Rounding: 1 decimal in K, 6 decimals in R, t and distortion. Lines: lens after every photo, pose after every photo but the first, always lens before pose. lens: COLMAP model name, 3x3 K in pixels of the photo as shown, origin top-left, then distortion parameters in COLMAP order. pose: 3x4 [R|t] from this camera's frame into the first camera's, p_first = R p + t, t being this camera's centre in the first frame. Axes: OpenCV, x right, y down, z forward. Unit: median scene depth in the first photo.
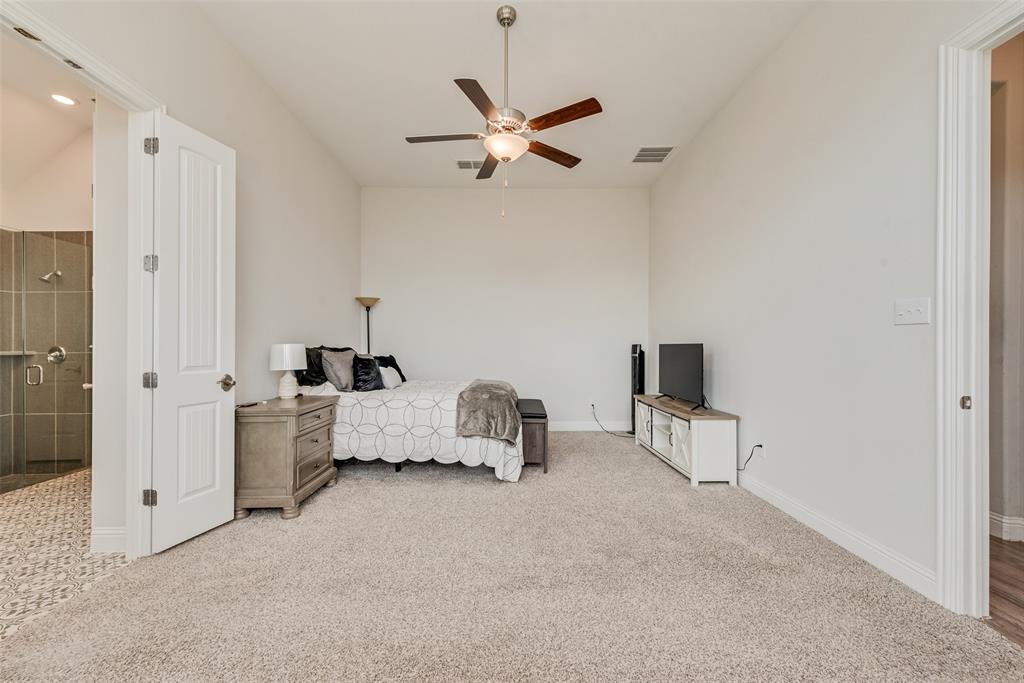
lens RADIAL K [[402.4, 0, 508.0], [0, 402.4, 344.2], [0, 0, 1]] dist [0.010667, -0.002351]
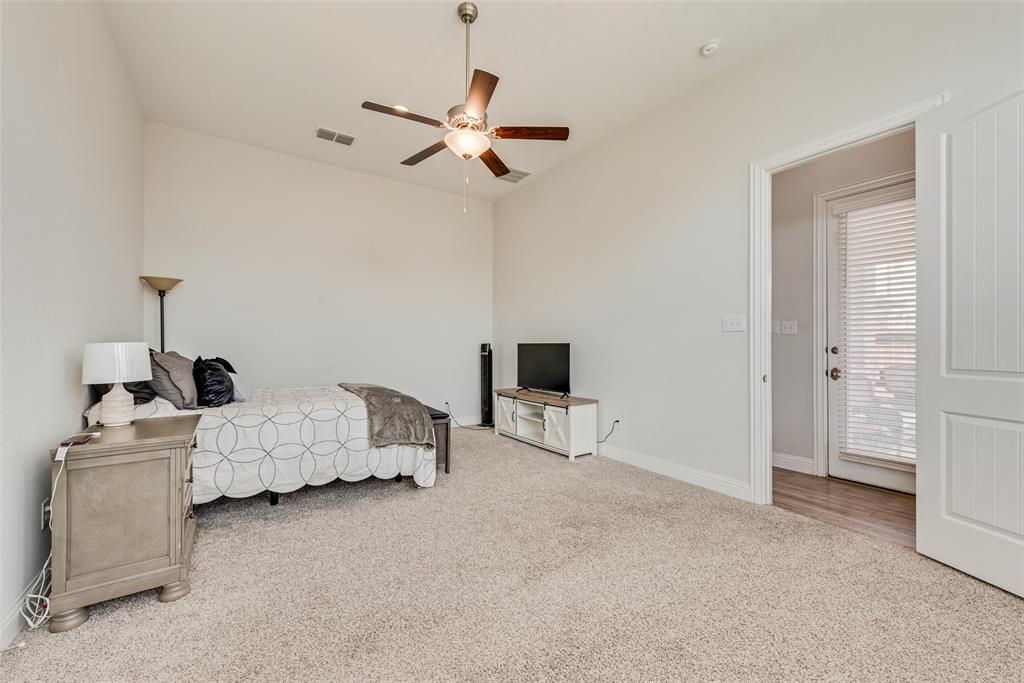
lens RADIAL K [[402.4, 0, 509.3], [0, 402.4, 341.2], [0, 0, 1]] dist [0.010667, -0.002351]
pose [[0.834767, 0.004071, 0.550589, -0.362005], [-0.001798, 0.999987, -0.004667, -0.001160], [-0.550601, 0.002906, 0.834763, 0.094238]]
